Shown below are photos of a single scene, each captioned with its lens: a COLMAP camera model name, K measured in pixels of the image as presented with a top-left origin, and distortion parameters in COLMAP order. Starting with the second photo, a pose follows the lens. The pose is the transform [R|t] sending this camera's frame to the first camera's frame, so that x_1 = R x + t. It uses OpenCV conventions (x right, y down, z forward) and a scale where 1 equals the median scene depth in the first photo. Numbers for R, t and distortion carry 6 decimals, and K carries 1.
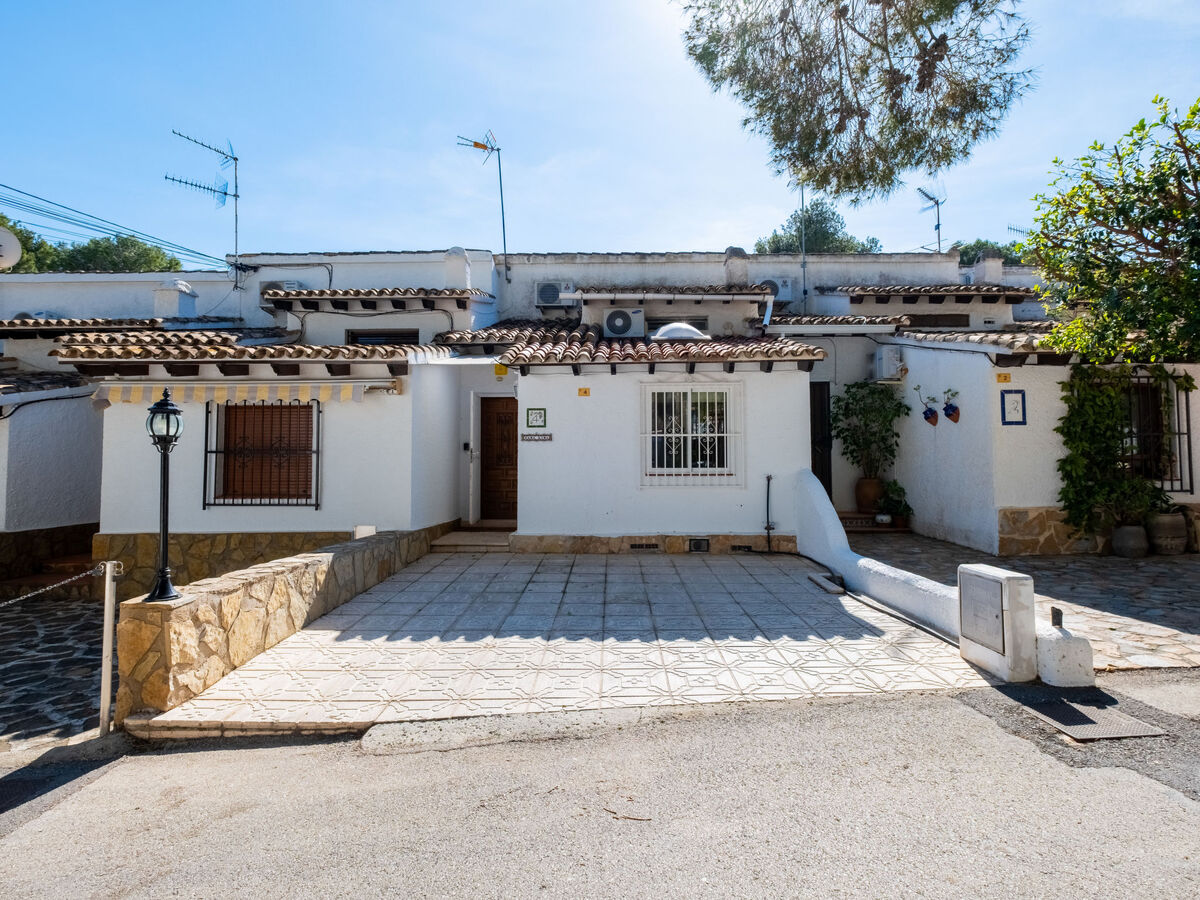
lens RADIAL K [[614.3, 0, 597.1], [0, 614.3, 446.4], [0, 0, 1]] dist [0.010905, -0.011643]
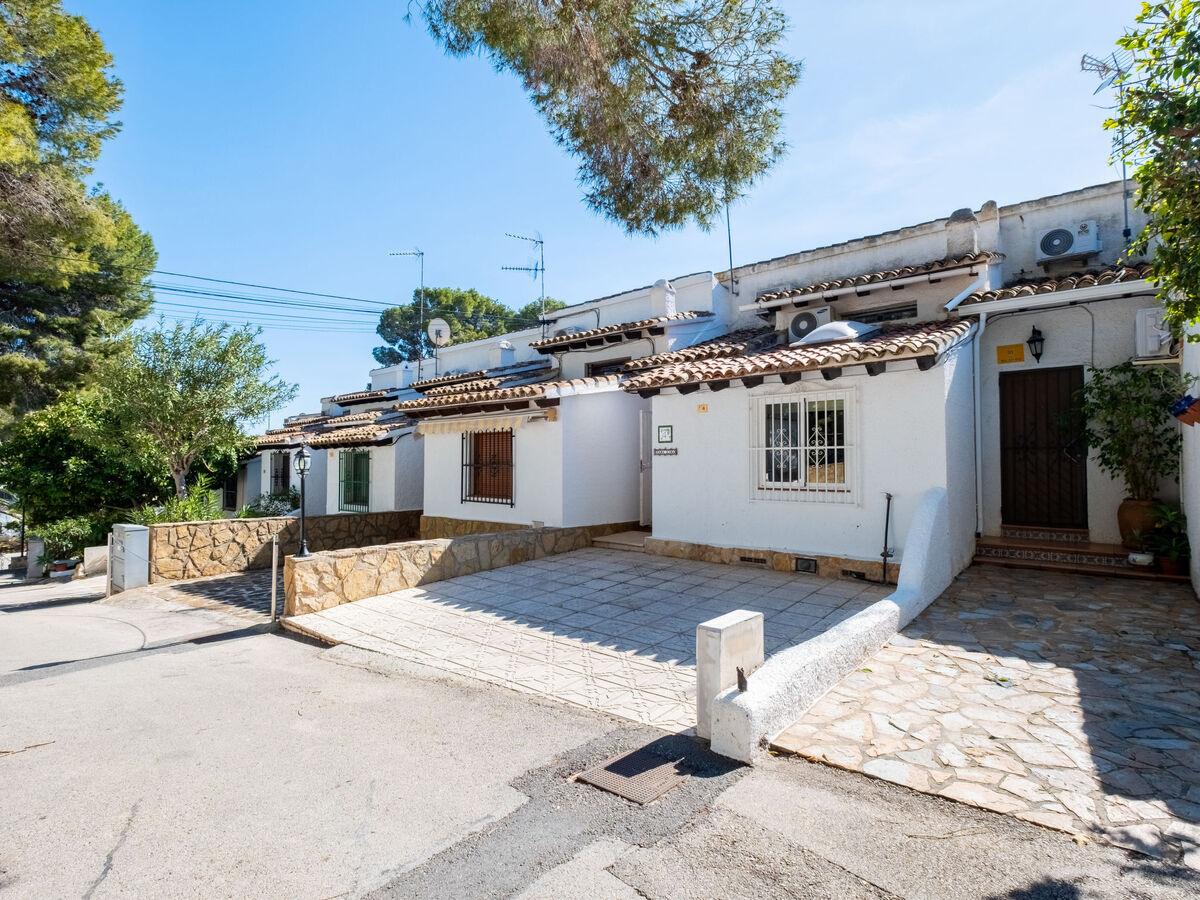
lens RADIAL K [[611.3, 0, 600.0], [0, 611.3, 450.0], [0, 0, 1]] dist [0.001897, -0.001010]
pose [[0.755097, -0.011136, -0.655519, 0.542888], [0.023974, 0.999656, 0.010634, -0.032996], [0.655175, -0.023745, 0.755104, 0.091337]]
